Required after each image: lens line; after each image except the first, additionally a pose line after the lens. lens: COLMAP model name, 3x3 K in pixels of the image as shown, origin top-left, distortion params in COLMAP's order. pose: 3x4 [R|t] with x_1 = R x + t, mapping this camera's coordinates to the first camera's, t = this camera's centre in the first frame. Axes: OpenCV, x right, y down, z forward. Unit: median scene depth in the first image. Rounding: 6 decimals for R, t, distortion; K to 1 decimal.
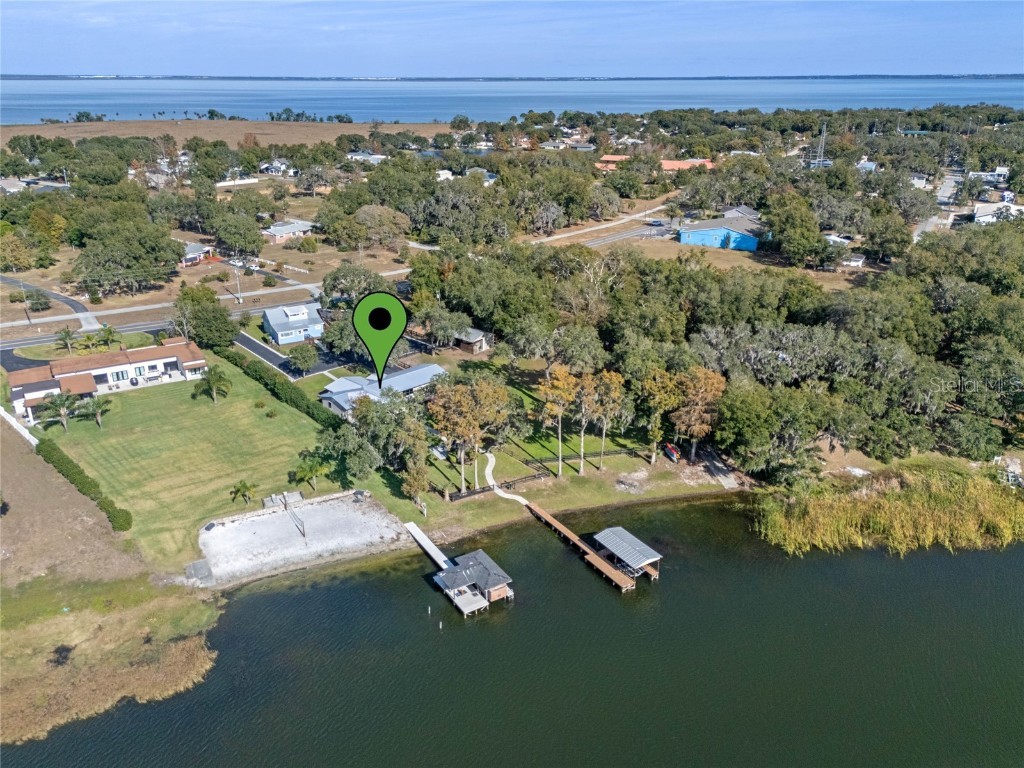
lens RADIAL K [[764.5, 0, 513.9], [0, 764.5, 389.0], [0, 0, 1]] dist [0.089890, -0.087612]
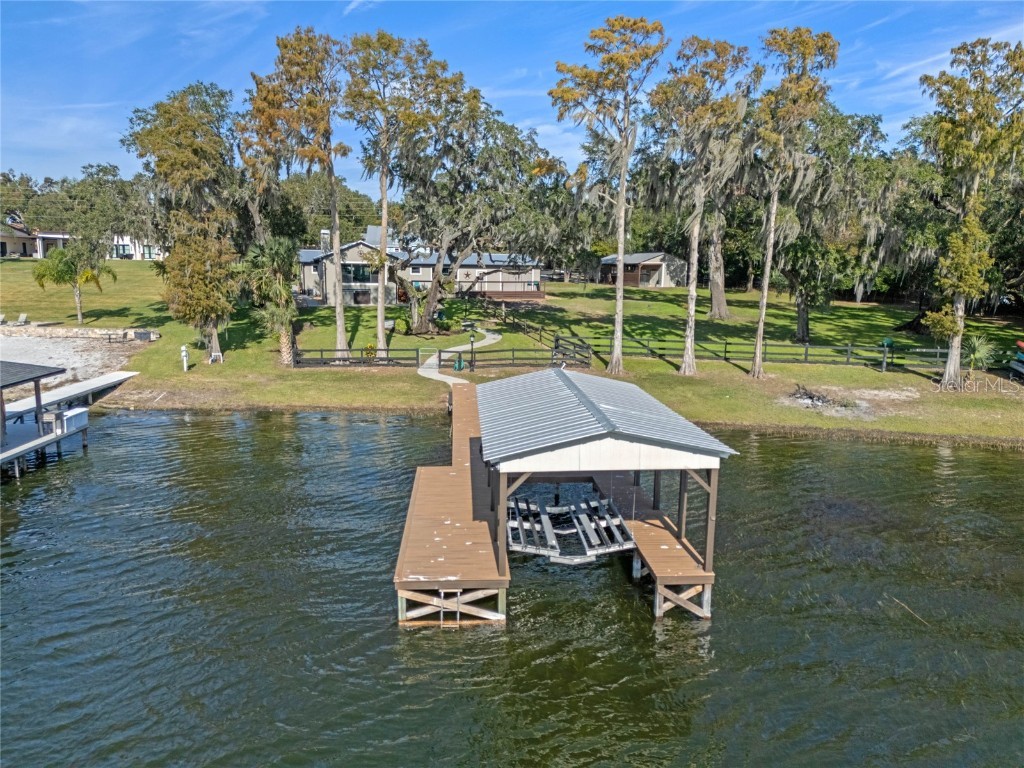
lens RADIAL K [[764.5, 0, 513.9], [0, 764.5, 389.0], [0, 0, 1]] dist [0.089890, -0.087612]
pose [[0.882097, 0.095537, -0.461278, 0.147263], [-0.192443, 0.966862, -0.167757, 0.157206], [0.429965, 0.236748, 0.871252, 0.565318]]
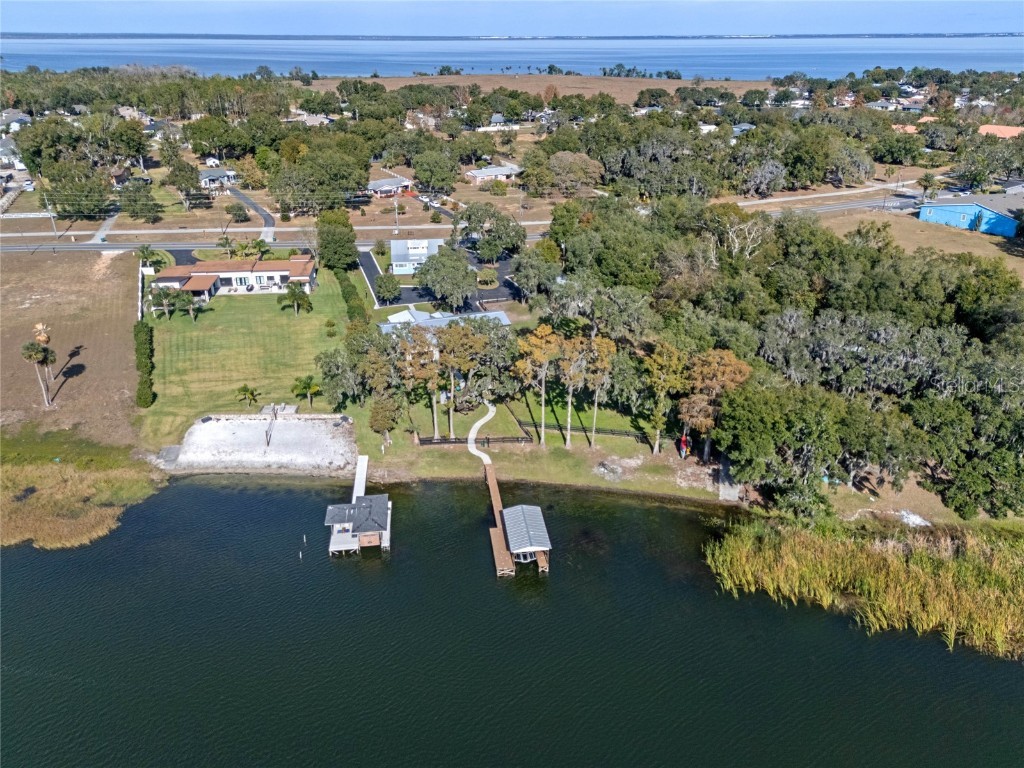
lens RADIAL K [[764.5, 0, 513.9], [0, 764.5, 389.0], [0, 0, 1]] dist [0.089890, -0.087612]
pose [[0.908250, 0.177623, -0.378857, 0.298387], [-0.160528, 0.984060, 0.076526, -0.012331], [0.386411, -0.008688, 0.922286, 0.123376]]
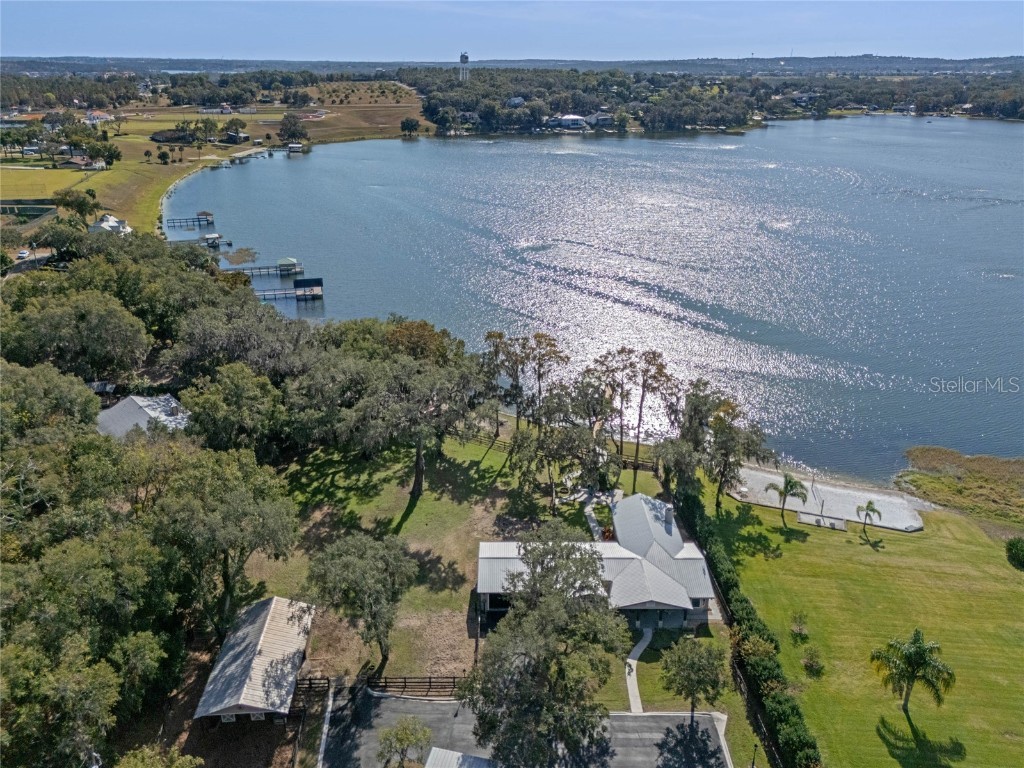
lens RADIAL K [[764.5, 0, 513.9], [0, 764.5, 389.0], [0, 0, 1]] dist [0.089890, -0.087612]
pose [[-0.706782, -0.250685, 0.661525, -0.462686], [0.269732, 0.768975, 0.579588, -0.449751], [-0.653990, 0.588077, -0.475880, 1.211958]]
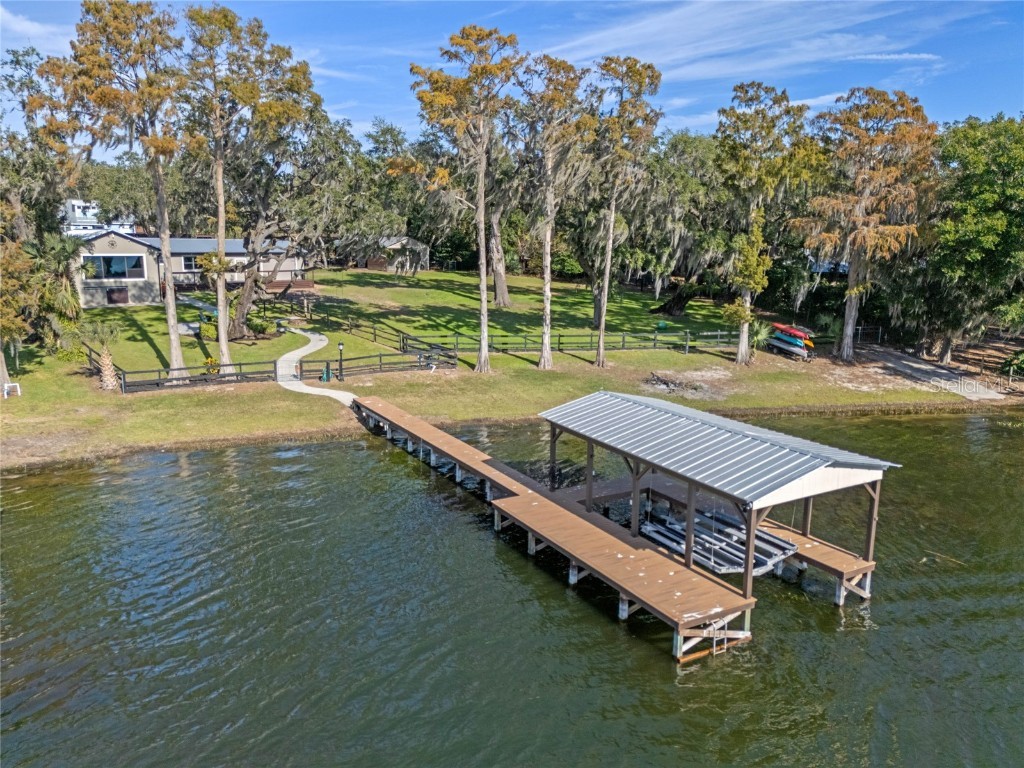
lens RADIAL K [[766.4, 0, 518.4], [0, 766.4, 389.5], [0, 0, 1]] dist [0.094655, -0.154128]
pose [[0.999211, 0.029153, -0.026966, 0.071607], [-0.033506, 0.983383, -0.178422, 0.155509], [0.021316, 0.179185, 0.983584, 0.539344]]
